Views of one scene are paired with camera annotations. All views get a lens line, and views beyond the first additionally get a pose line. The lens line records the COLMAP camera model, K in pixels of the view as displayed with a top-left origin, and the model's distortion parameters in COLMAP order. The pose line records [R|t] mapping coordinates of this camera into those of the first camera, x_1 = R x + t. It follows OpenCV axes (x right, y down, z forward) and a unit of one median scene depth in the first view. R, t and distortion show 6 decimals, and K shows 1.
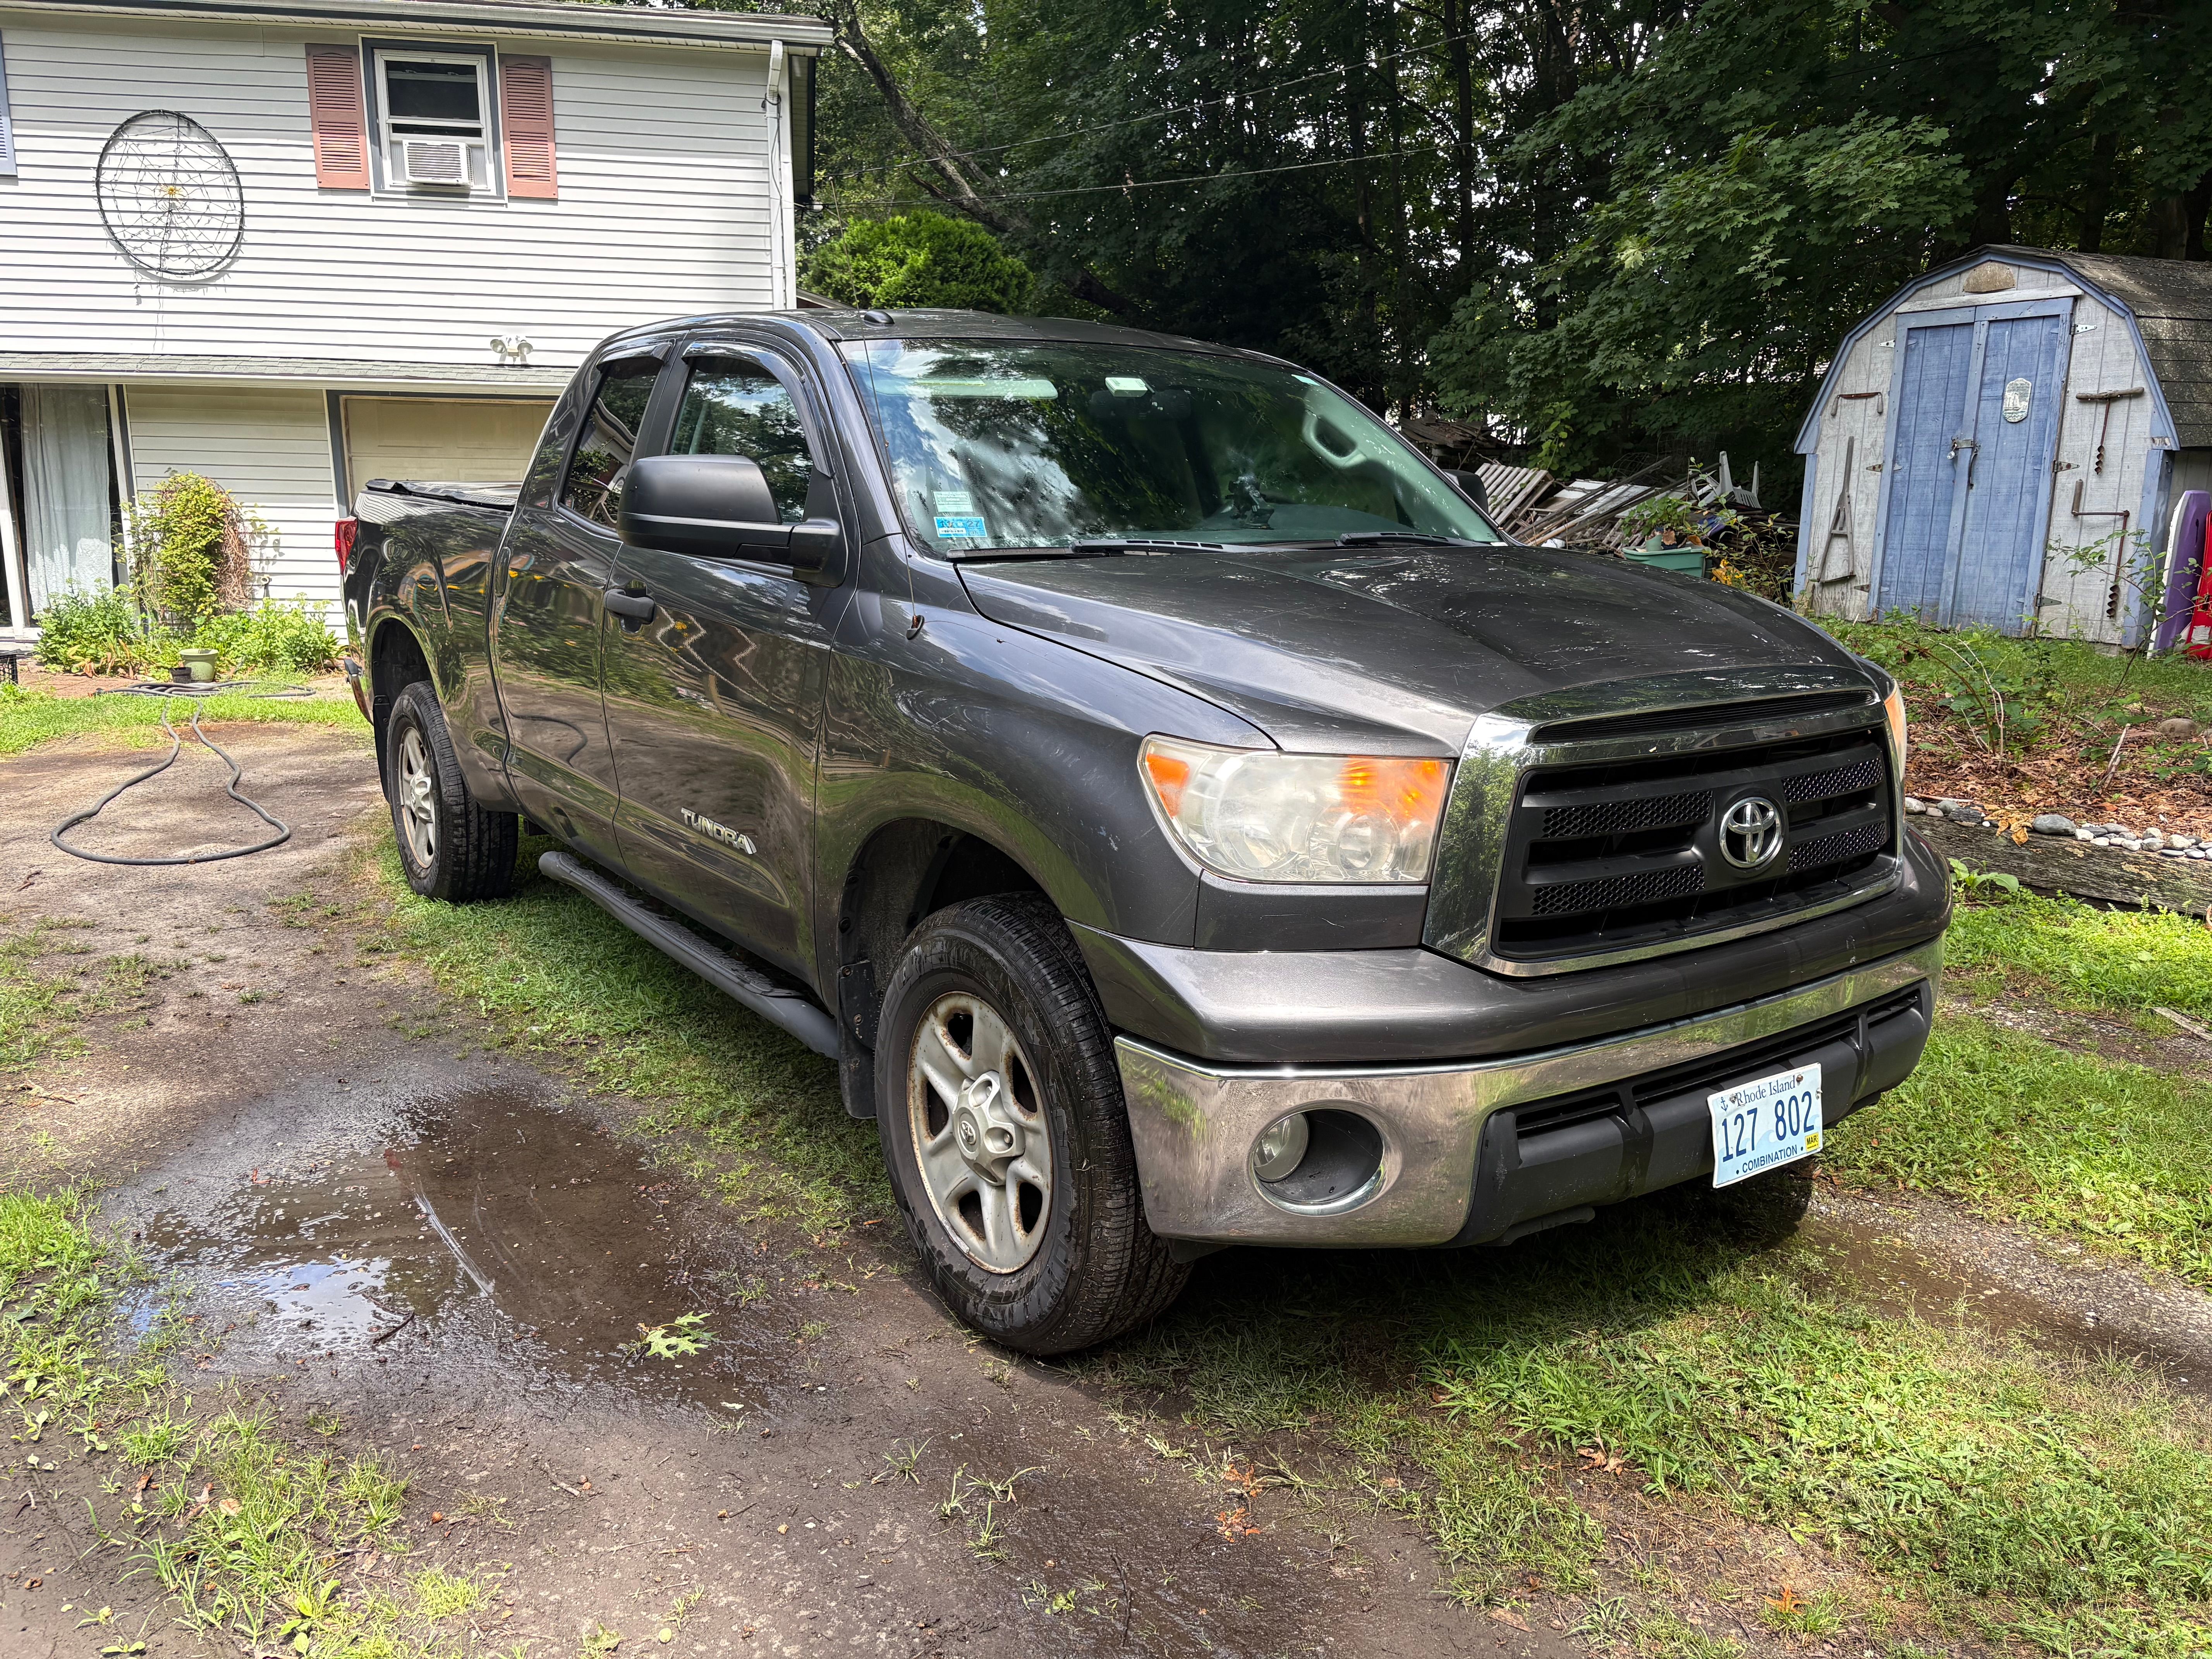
lens RADIAL K [[1685.6, 0, 1102.6], [0, 1685.6, 839.6], [0, 0, 1]] dist [0.009335, 0.000703]
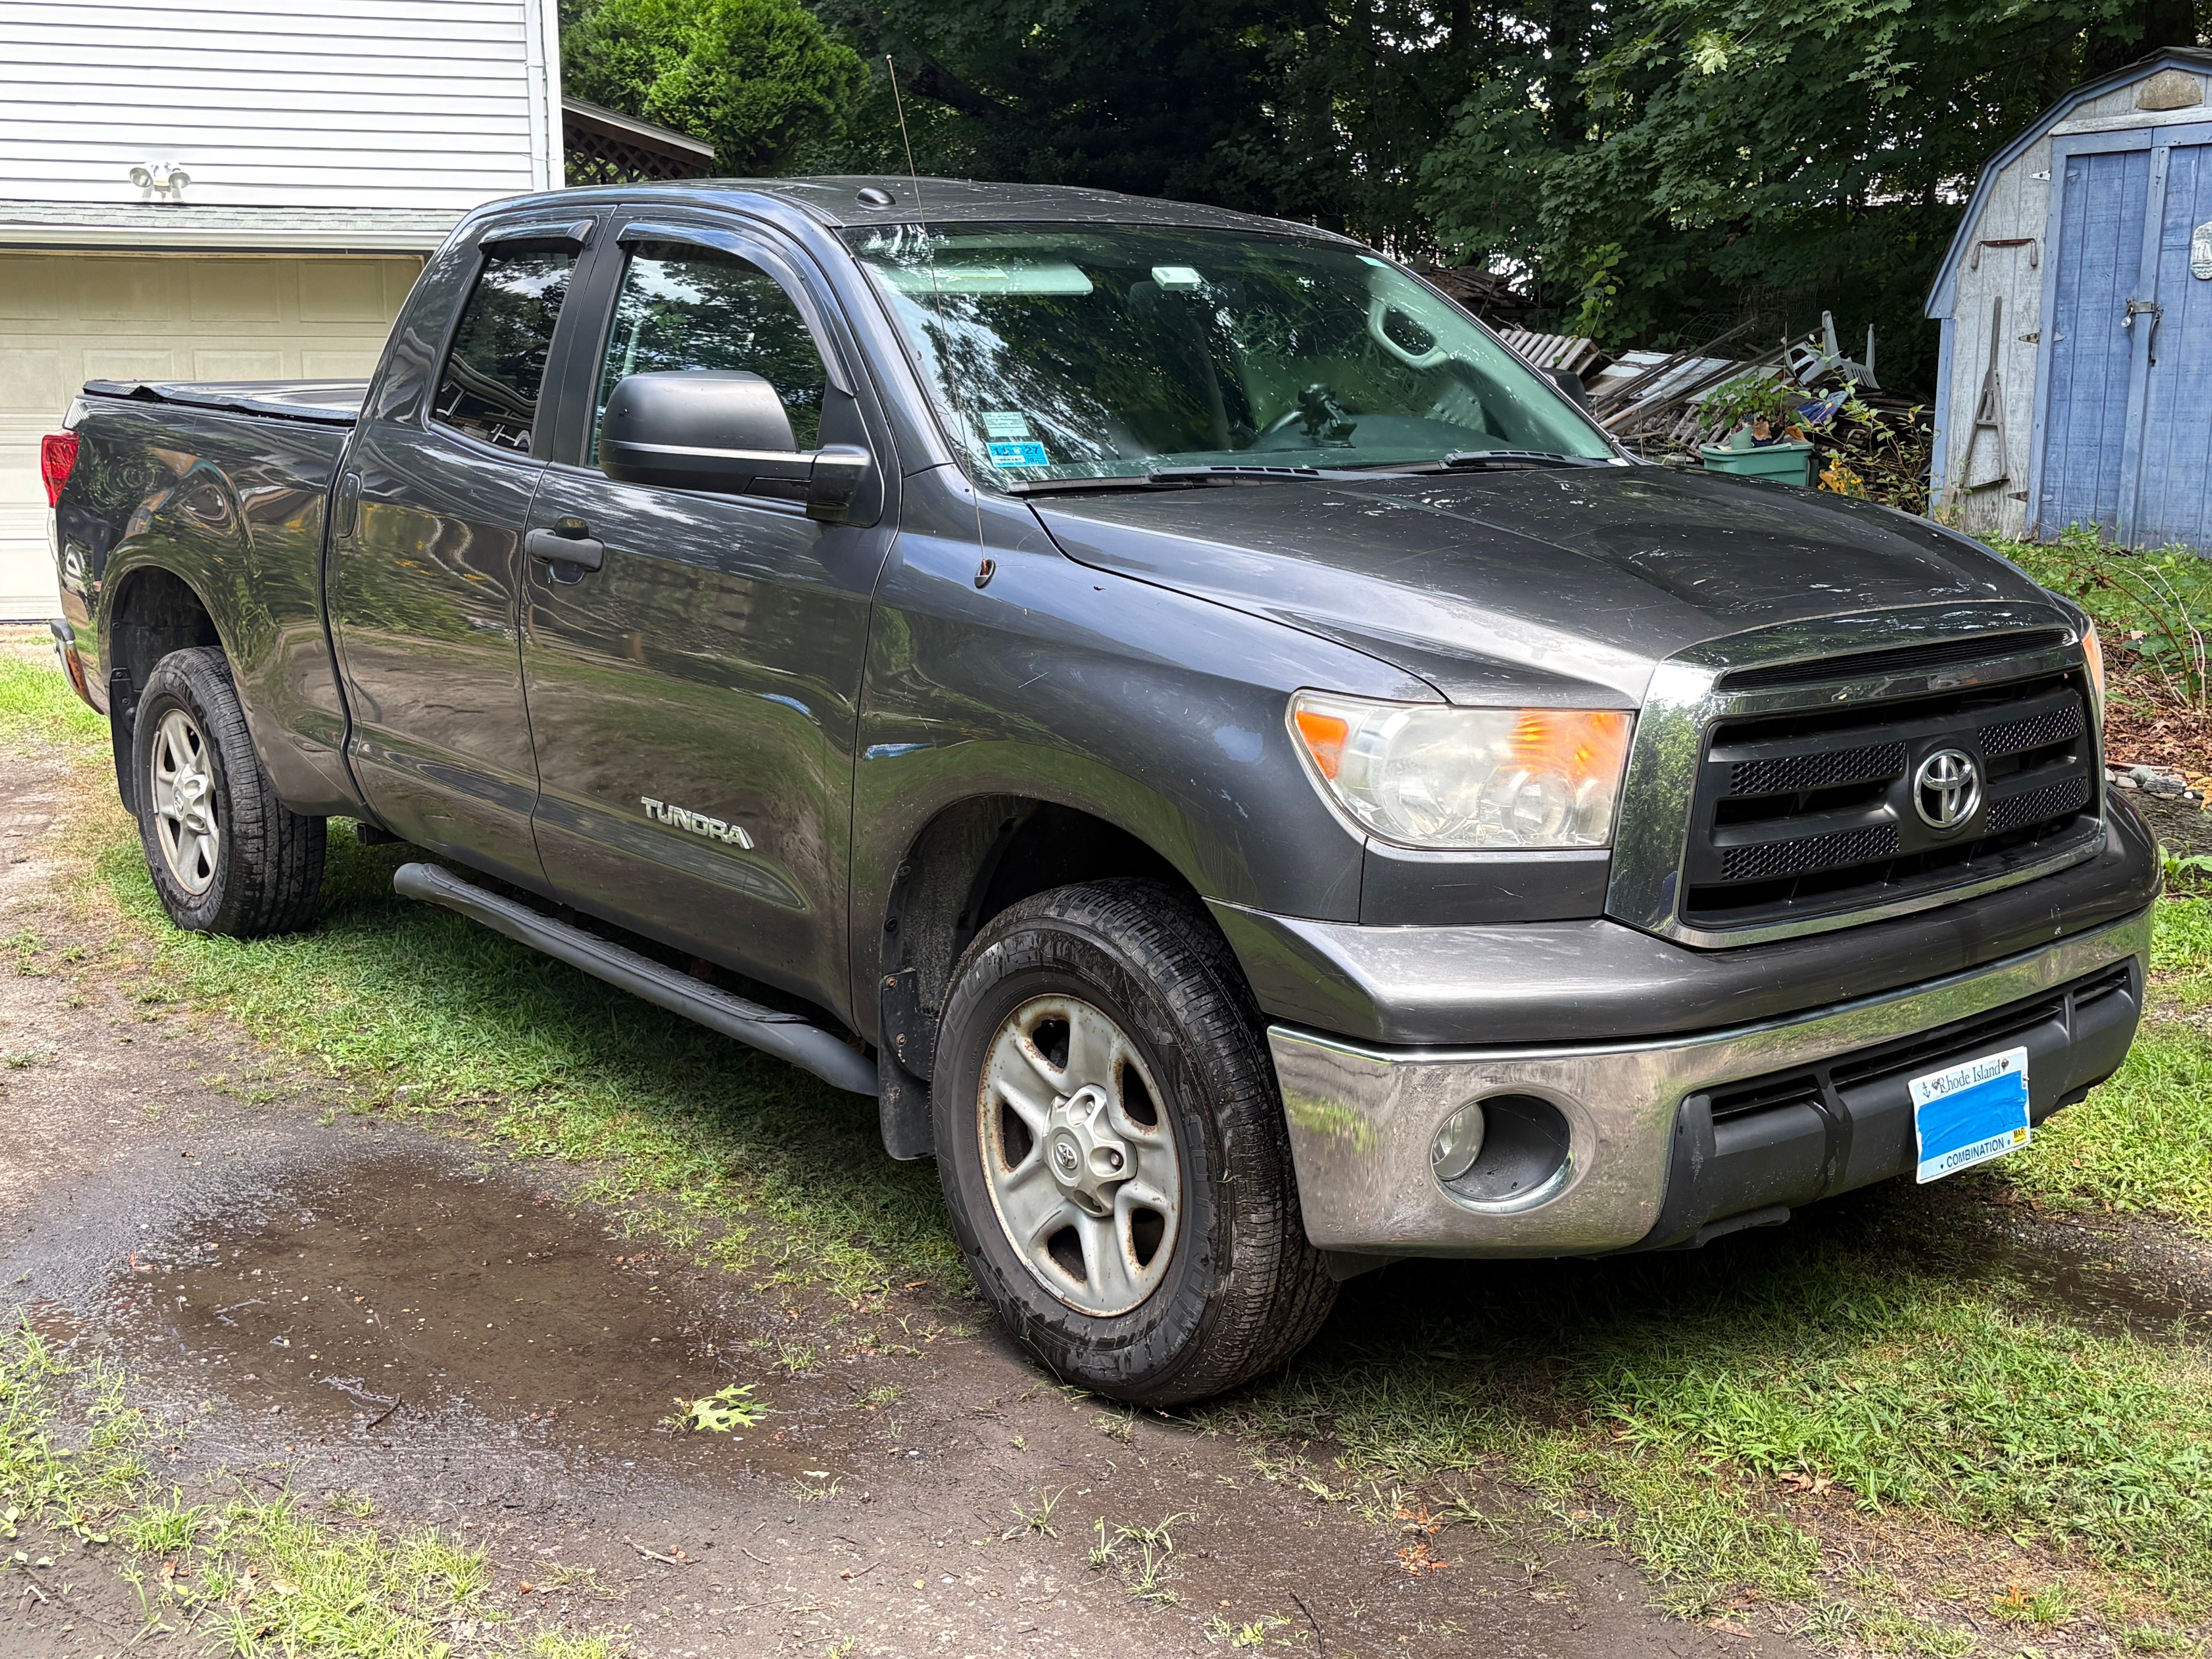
lens RADIAL K [[2456.4, 0, 1099.5], [0, 2456.4, 840.2], [0, 0, 1]] dist [0.003529, 0.000000]
pose [[0.997470, -0.021283, 0.067827, -0.129845], [0.021973, 0.999714, -0.009442, 0.021337], [-0.067607, 0.010908, 0.997652, -0.230994]]
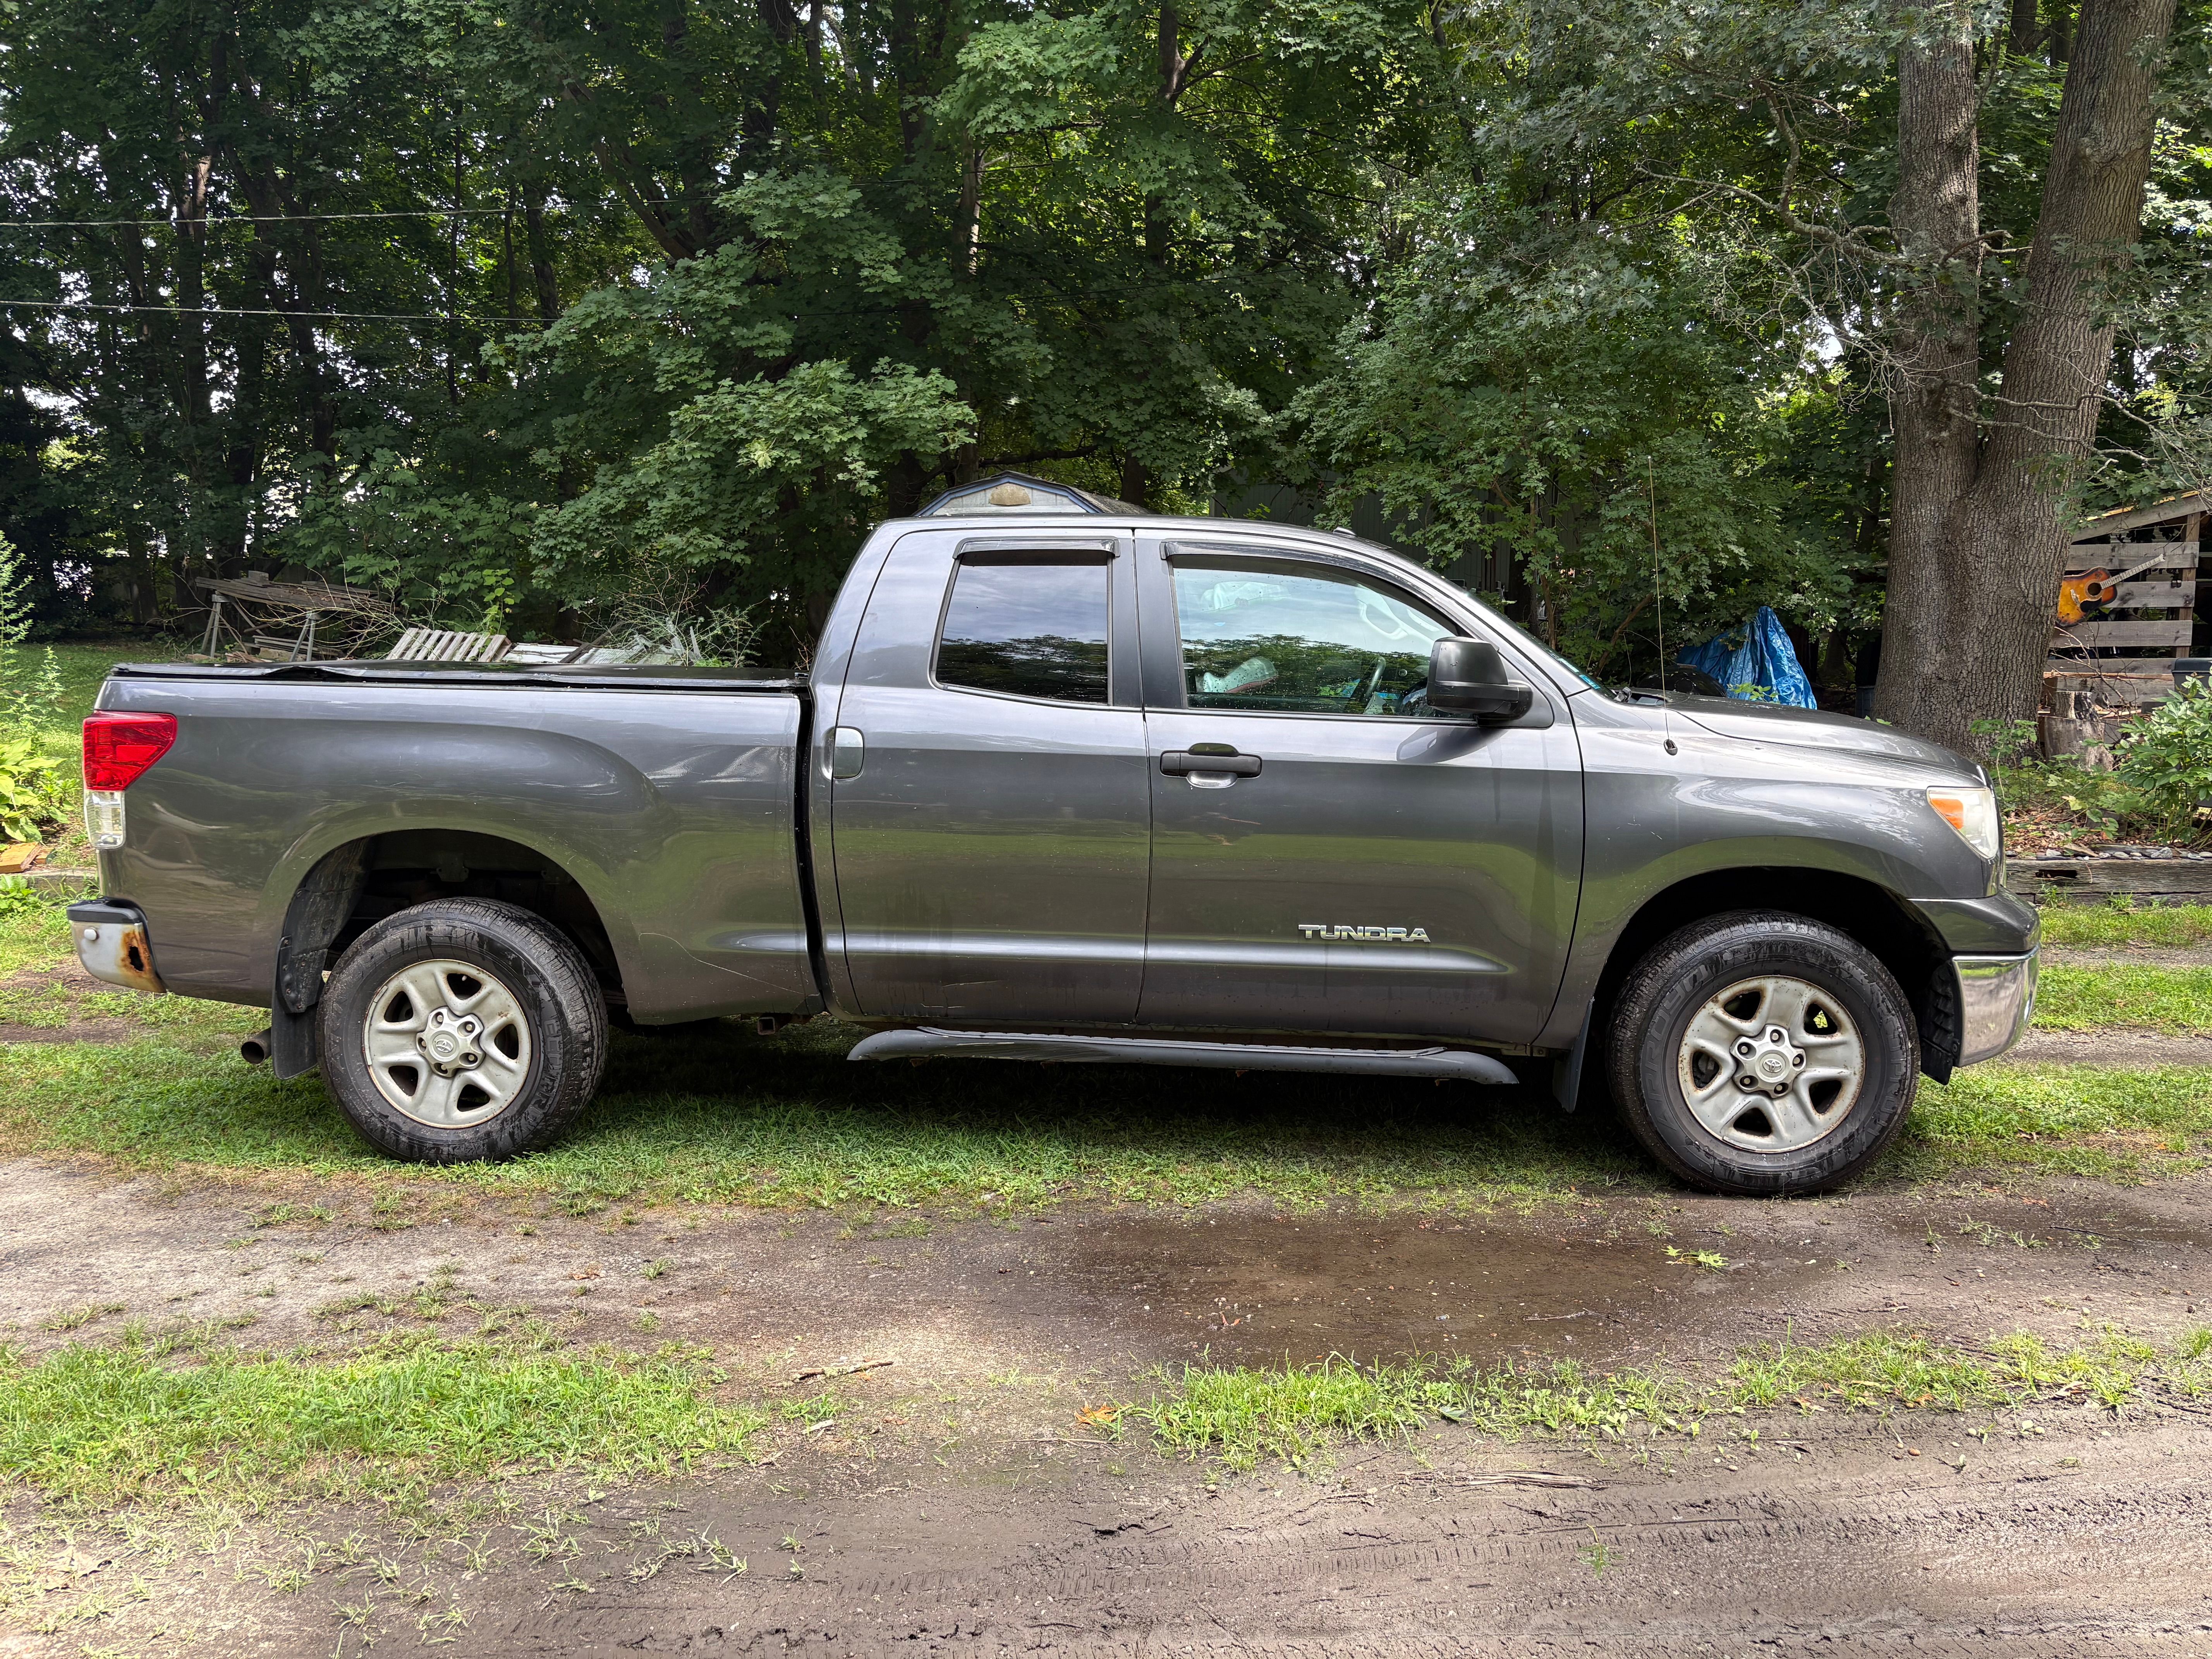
lens RADIAL K [[1642.4, 0, 1102.9], [0, 1642.4, 825.2], [0, 0, 1]] dist [0.055295, -0.022085]
pose [[0.642463, -0.095701, 0.760317, -1.435401], [0.169721, 0.985301, -0.019393, -0.105386], [-0.747286, 0.141501, 0.649262, 0.399546]]
